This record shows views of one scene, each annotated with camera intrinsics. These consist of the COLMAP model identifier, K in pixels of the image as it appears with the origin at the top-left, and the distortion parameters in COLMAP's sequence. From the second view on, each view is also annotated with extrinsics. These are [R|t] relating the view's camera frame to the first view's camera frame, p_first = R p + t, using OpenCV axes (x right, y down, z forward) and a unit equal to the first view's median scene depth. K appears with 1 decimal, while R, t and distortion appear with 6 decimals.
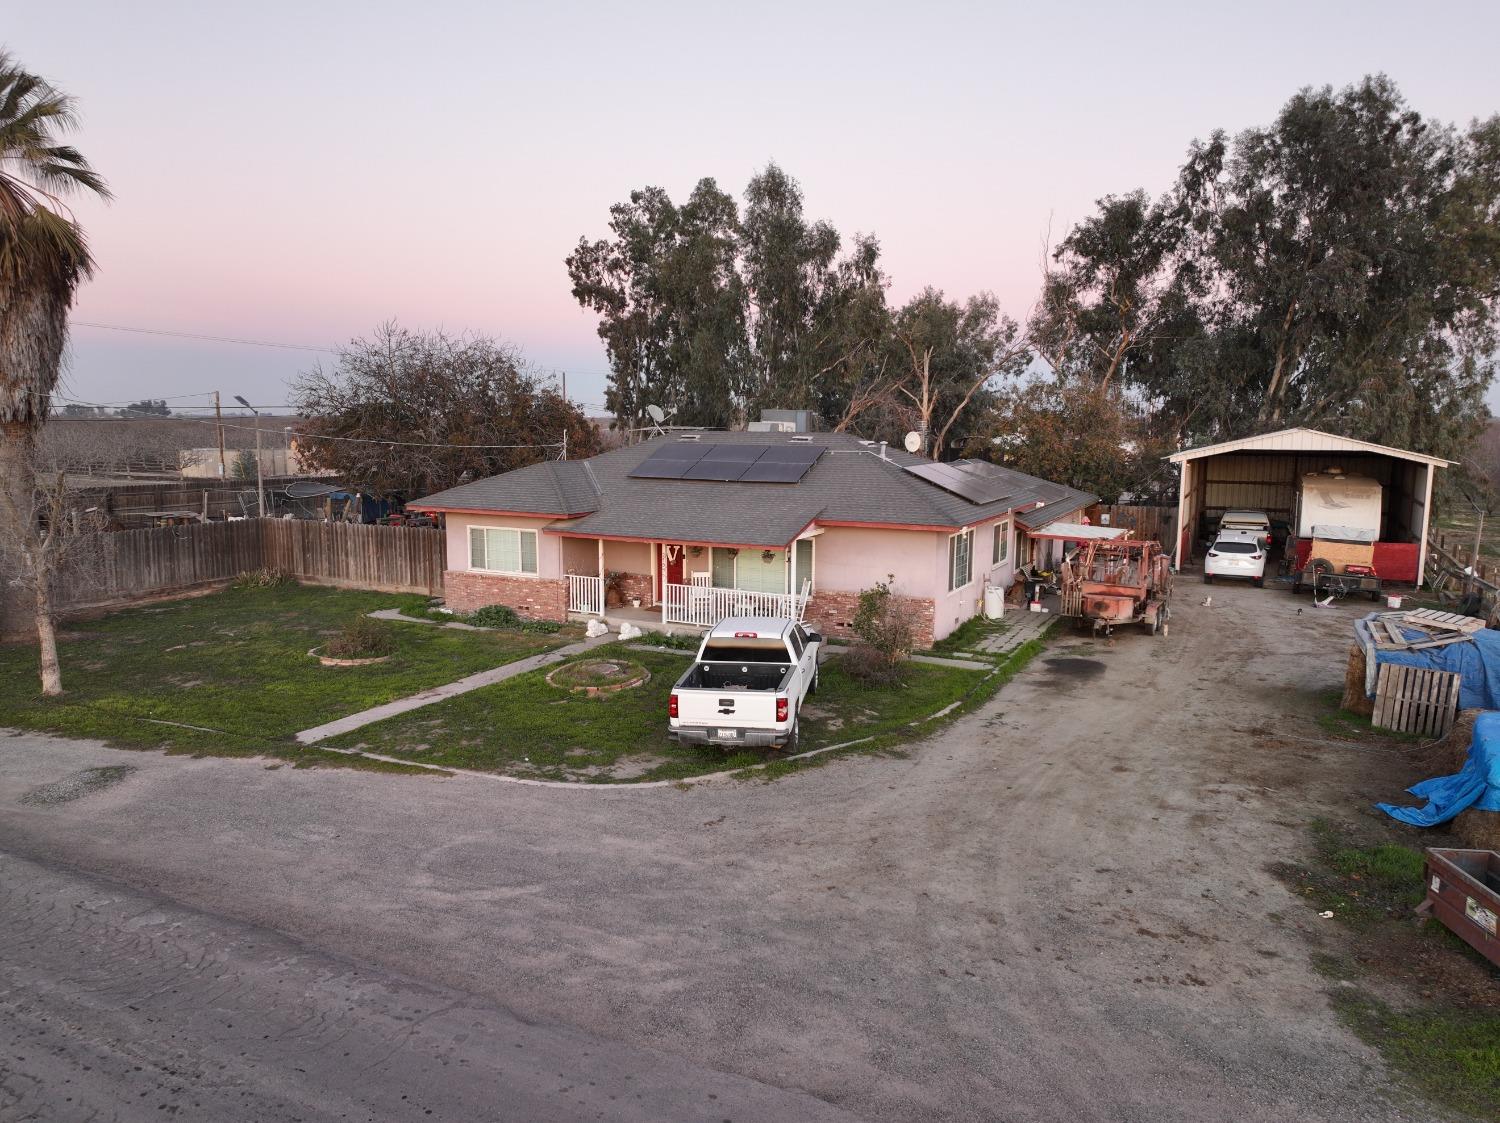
lens RADIAL K [[1050.1, 0, 750.0], [0, 1050.1, 561.5], [0, 0, 1]] dist [0.006278, 0.004601]
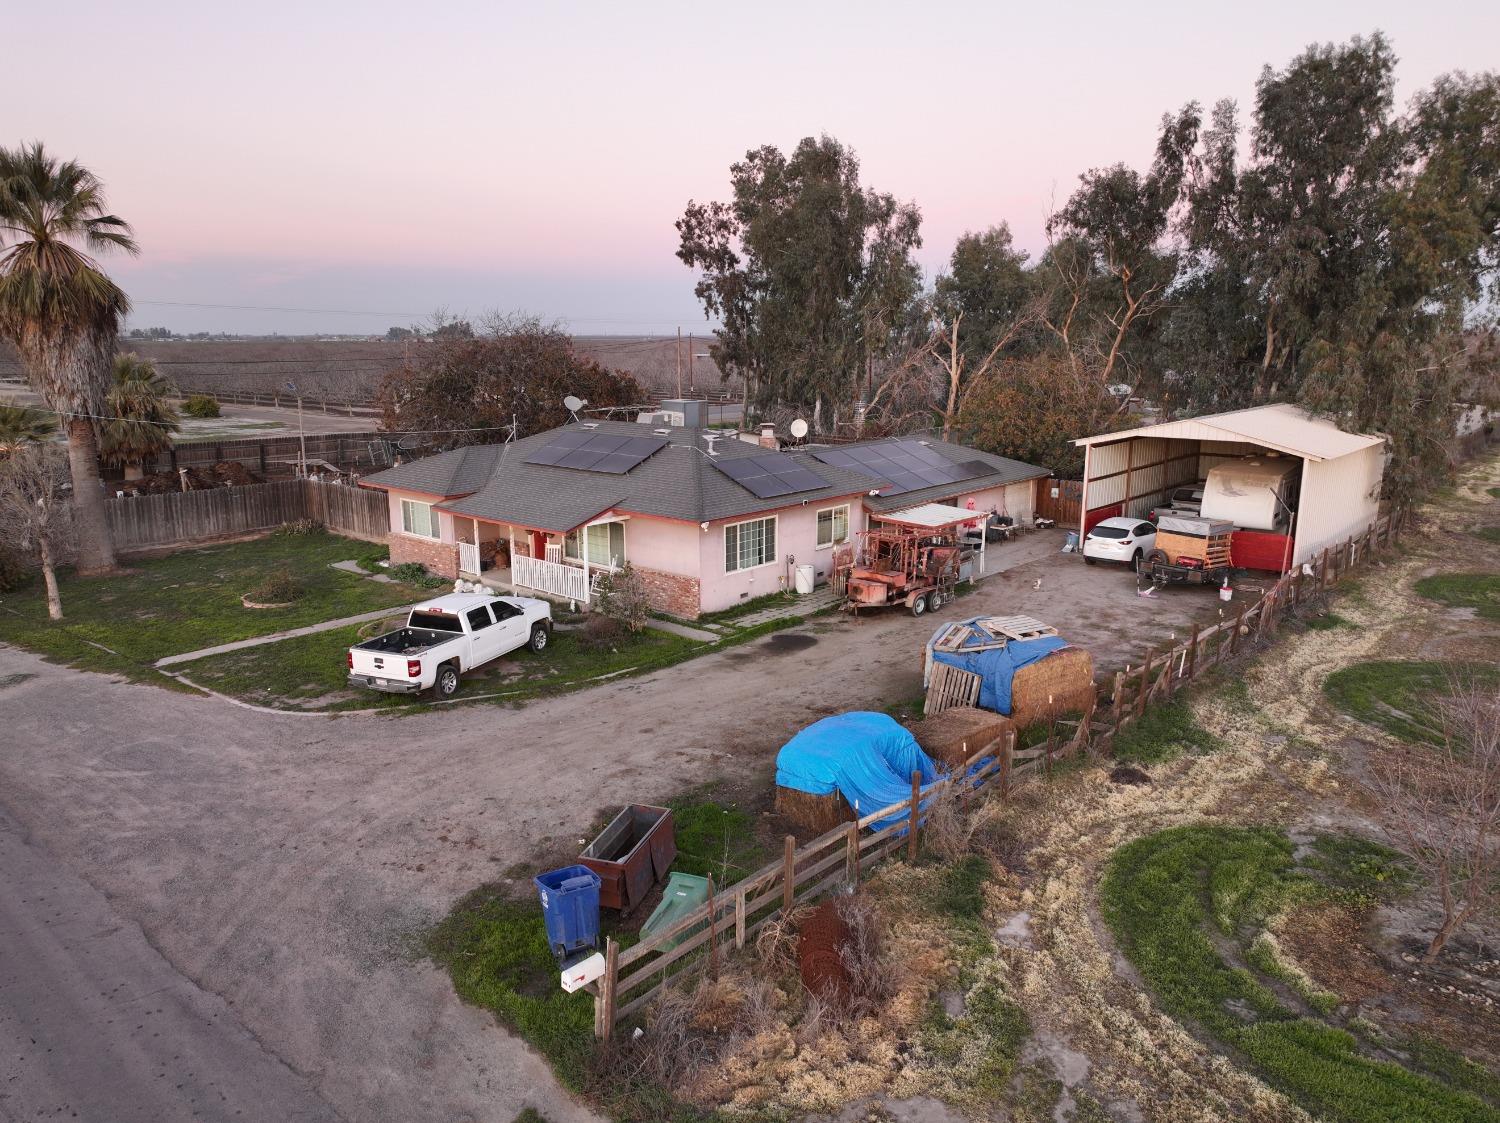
lens RADIAL K [[1050.1, 0, 750.0], [0, 1050.1, 561.5], [0, 0, 1]] dist [0.006278, 0.004601]
pose [[0.968595, 0.046411, -0.244273, 0.568727], [-0.027661, 0.996440, 0.079641, -0.088436], [0.247099, -0.070383, 0.966431, -0.163344]]
